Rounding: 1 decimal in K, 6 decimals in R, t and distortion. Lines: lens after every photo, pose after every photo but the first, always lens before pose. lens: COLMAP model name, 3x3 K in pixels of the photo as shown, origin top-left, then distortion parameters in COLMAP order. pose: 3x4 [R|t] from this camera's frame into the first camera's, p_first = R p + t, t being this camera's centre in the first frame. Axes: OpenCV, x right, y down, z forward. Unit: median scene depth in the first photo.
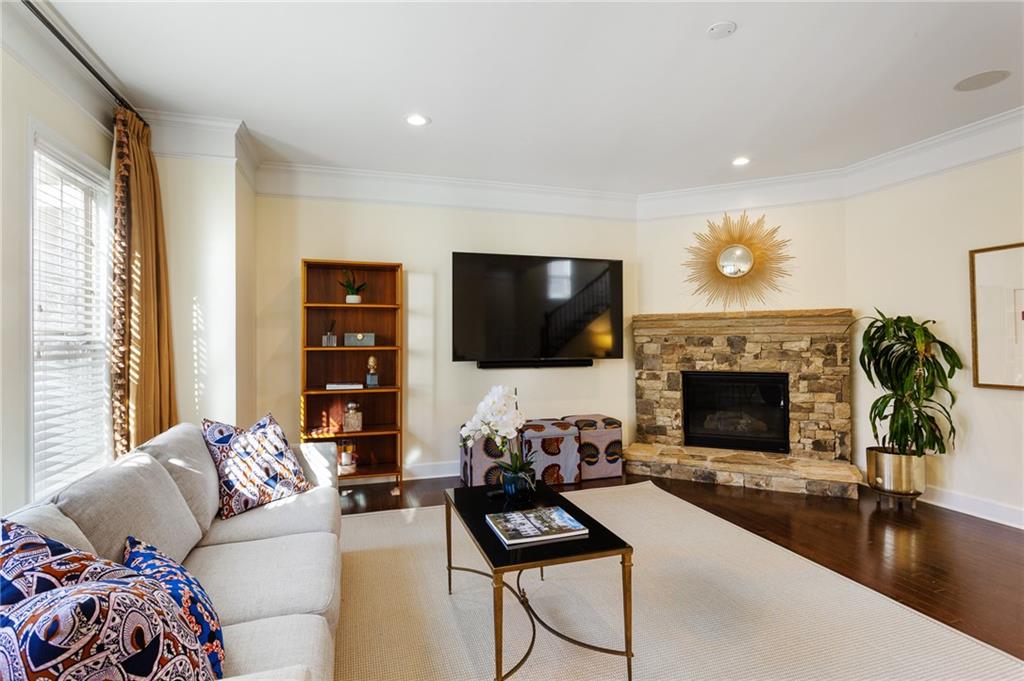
lens RADIAL K [[505.8, 0, 509.2], [0, 505.8, 339.3], [0, 0, 1]] dist [-0.011048, 0.007305]
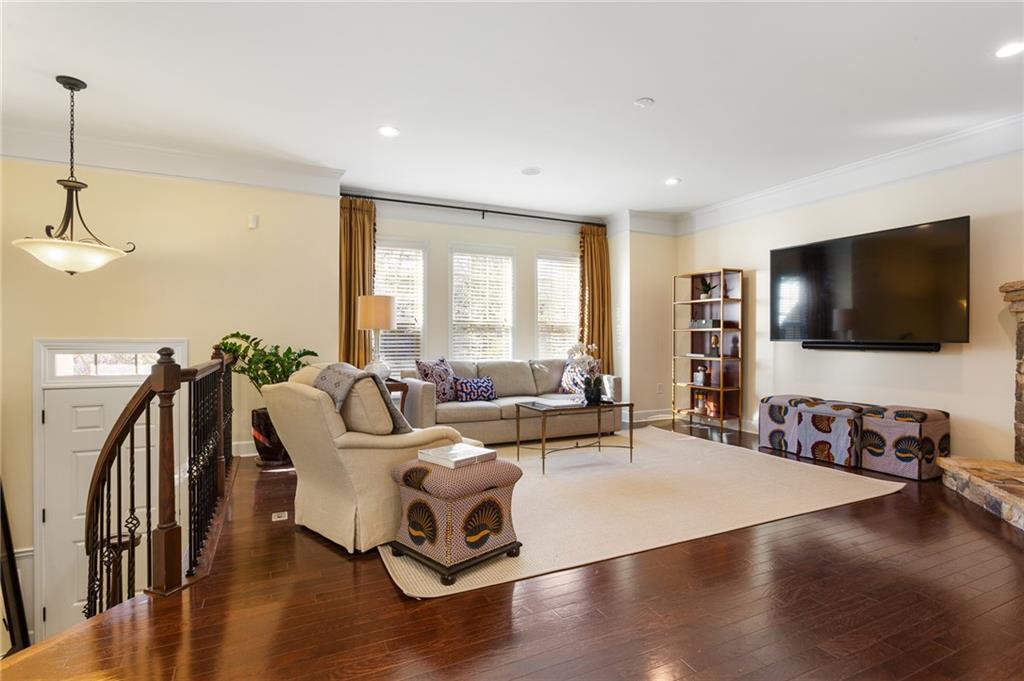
lens RADIAL K [[505.8, 0, 513.6], [0, 505.8, 337.5], [0, 0, 1]] dist [-0.011048, 0.007305]
pose [[0.146285, 0.007259, -0.989216, 1.200720], [0.000113, 0.999973, 0.007354, 0.032937], [0.989242, -0.001188, 0.146281, 0.263255]]
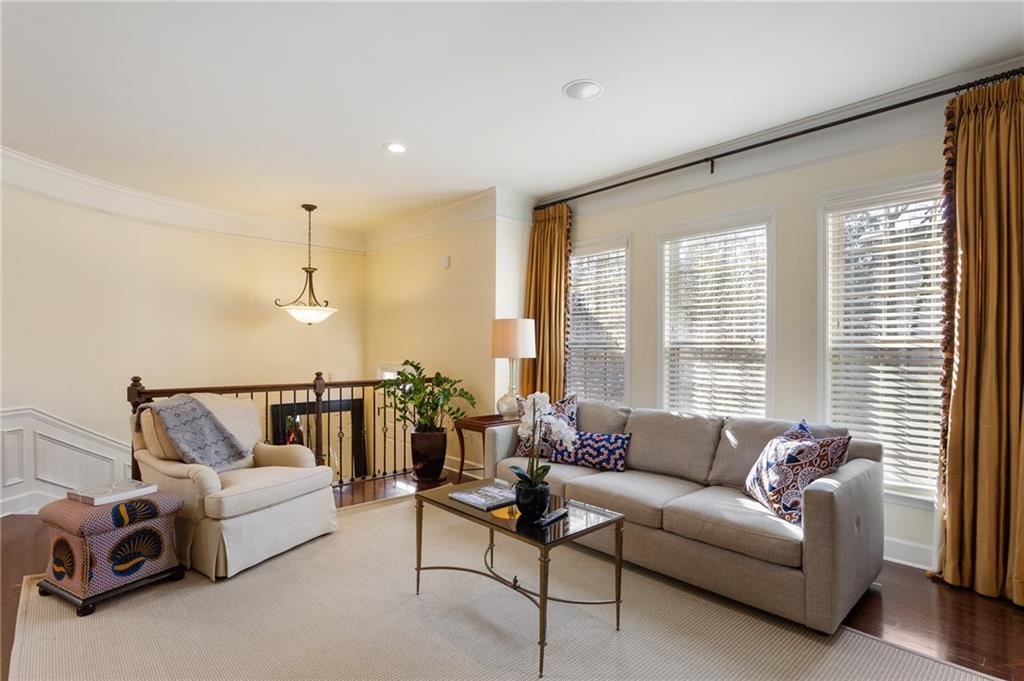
lens RADIAL K [[505.8, 0, 511.8], [0, 505.8, 349.8], [0, 0, 1]] dist [-0.011048, 0.007305]
pose [[-0.904786, 0.008435, -0.425783, 0.295376], [0.007371, 0.999964, 0.004147, -0.002384], [0.425803, 0.000613, -0.904816, 1.178021]]
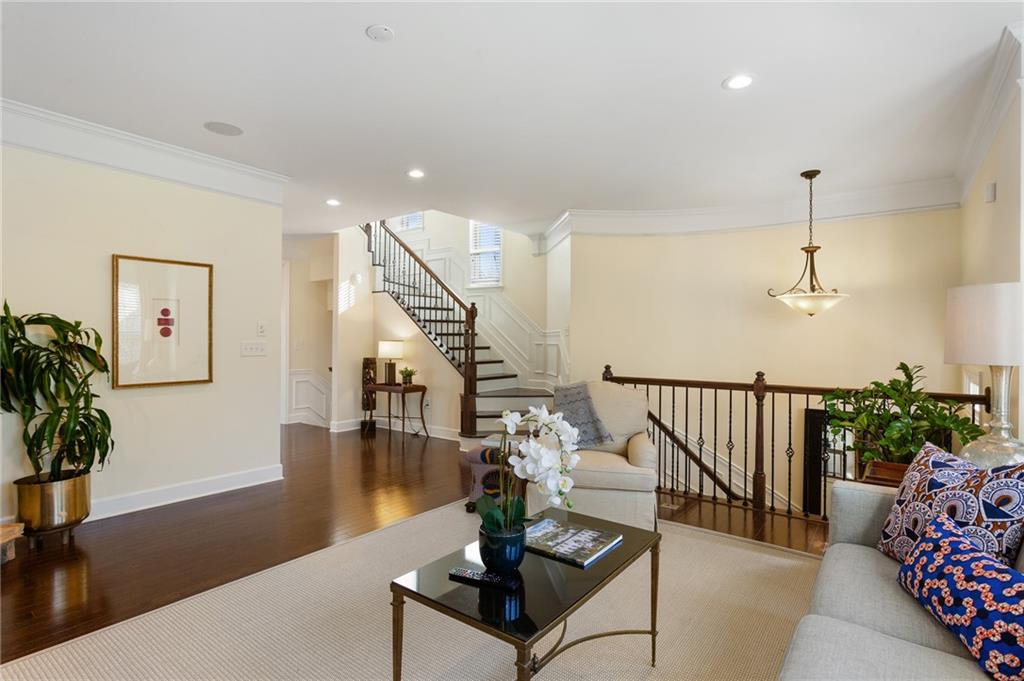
lens RADIAL K [[505.8, 0, 517.9], [0, 505.8, 345.6], [0, 0, 1]] dist [-0.011048, 0.007305]
pose [[-0.589834, -0.000514, 0.807524, -0.354872], [-0.005535, 0.999979, -0.003407, 0.005660], [-0.807506, -0.006479, -0.589824, 0.882731]]
